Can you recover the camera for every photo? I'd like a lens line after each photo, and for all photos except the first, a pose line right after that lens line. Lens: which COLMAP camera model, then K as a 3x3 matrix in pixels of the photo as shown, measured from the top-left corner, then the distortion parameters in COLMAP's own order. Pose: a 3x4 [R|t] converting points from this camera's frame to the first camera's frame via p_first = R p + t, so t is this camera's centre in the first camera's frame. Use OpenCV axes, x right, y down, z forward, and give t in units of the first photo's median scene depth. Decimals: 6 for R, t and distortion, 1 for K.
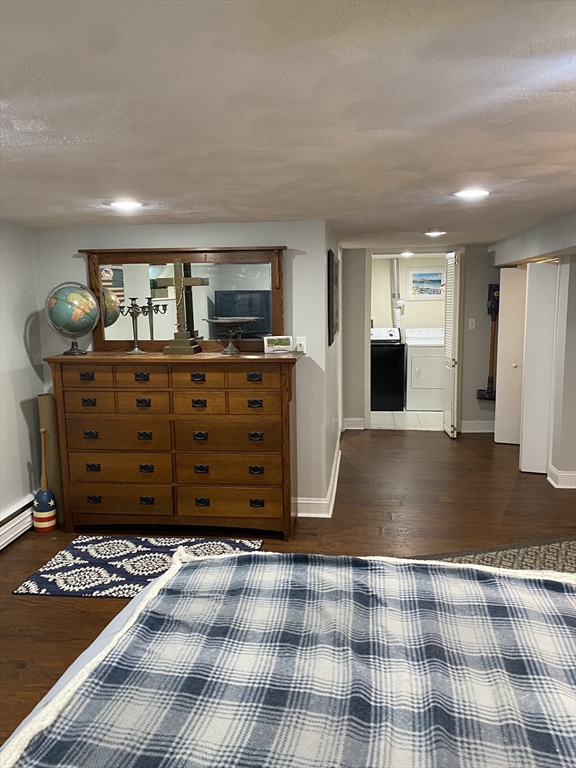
lens RADIAL K [[589.8, 0, 288.0], [0, 589.8, 389.2], [0, 0, 1]] dist [-0.001208, -0.037282]
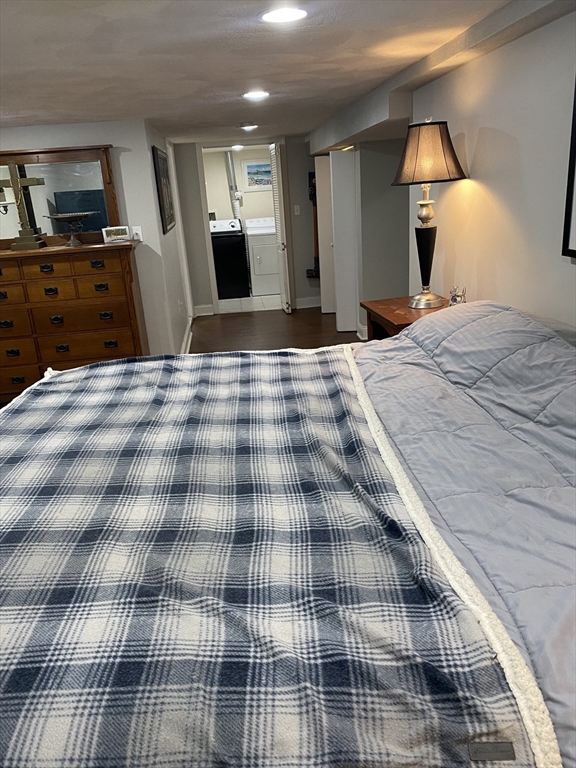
lens RADIAL K [[589.8, 0, 286.4], [0, 589.8, 397.8], [0, 0, 1]] dist [-0.001208, -0.037282]
pose [[0.971867, -0.121090, 0.202019, 0.033696], [0.083581, 0.979207, 0.184846, 0.048407], [-0.220201, -0.162761, 0.961780, -0.216536]]
